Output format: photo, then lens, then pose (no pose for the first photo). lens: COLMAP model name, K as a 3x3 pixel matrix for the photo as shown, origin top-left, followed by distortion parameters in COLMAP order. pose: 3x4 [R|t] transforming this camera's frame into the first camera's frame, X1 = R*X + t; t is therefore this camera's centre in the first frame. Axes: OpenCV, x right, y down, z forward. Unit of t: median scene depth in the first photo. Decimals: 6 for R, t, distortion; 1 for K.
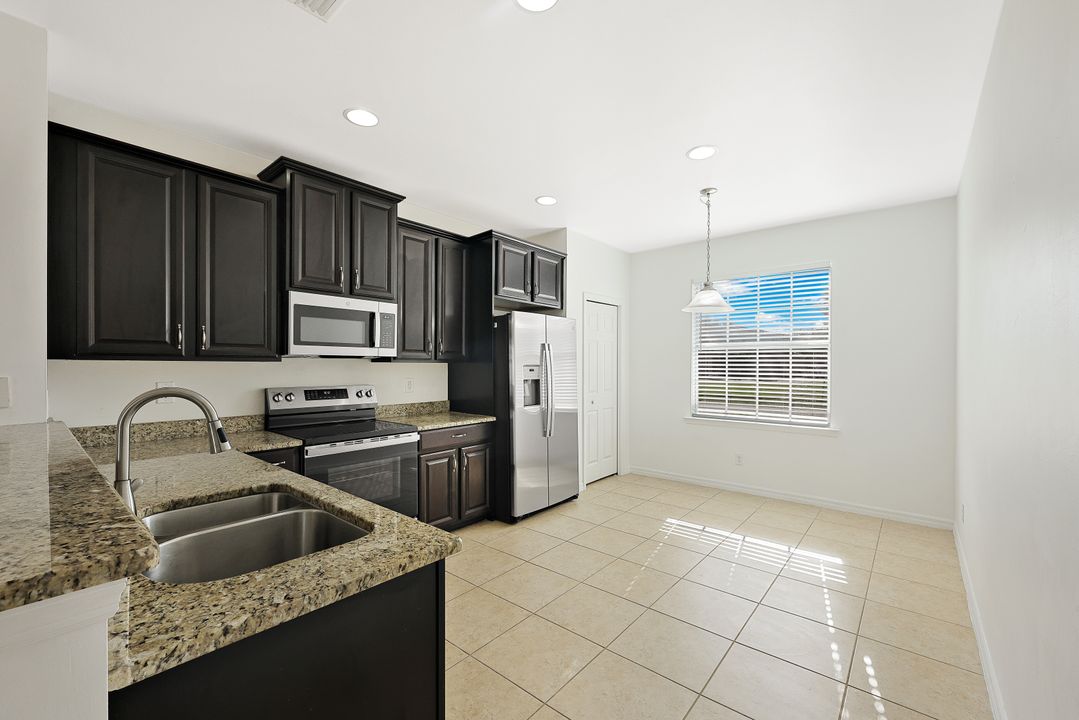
lens RADIAL K [[444.5, 0, 534.9], [0, 444.5, 362.5], [0, 0, 1]] dist [-0.002188, 0.000908]
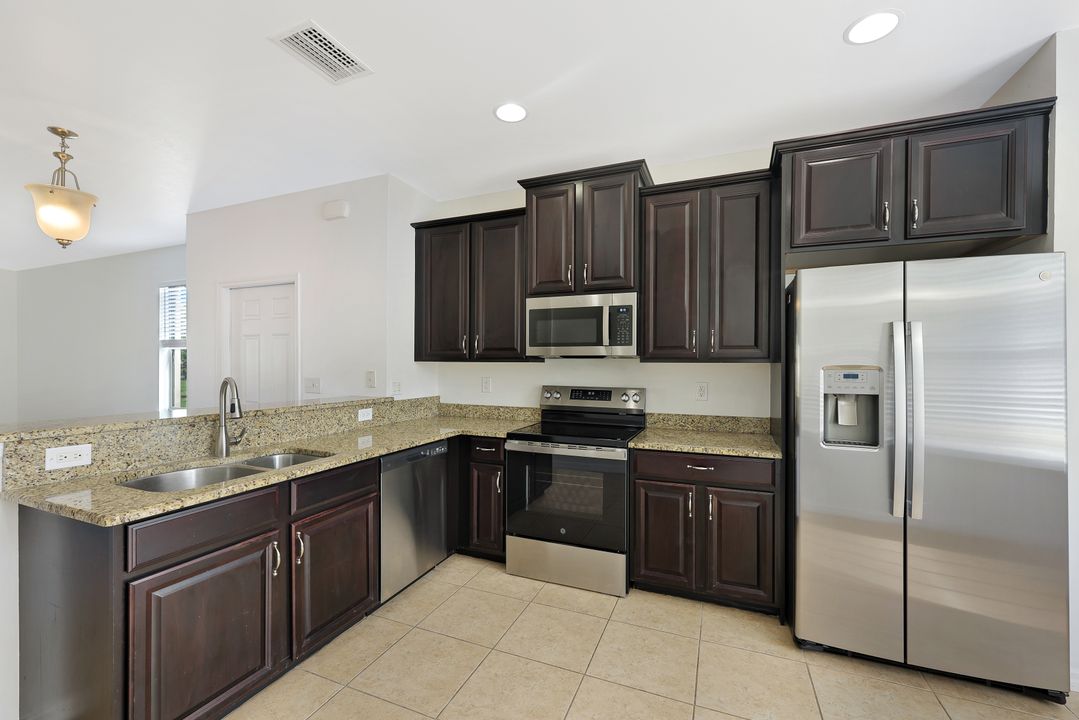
lens RADIAL K [[444.5, 0, 539.1], [0, 444.5, 364.4], [0, 0, 1]] dist [-0.002188, 0.000908]
pose [[0.313871, 0.000668, -0.949465, 0.377546], [0.002264, 0.999996, 0.001452, 0.001869], [0.949463, -0.002605, 0.313868, 0.503575]]
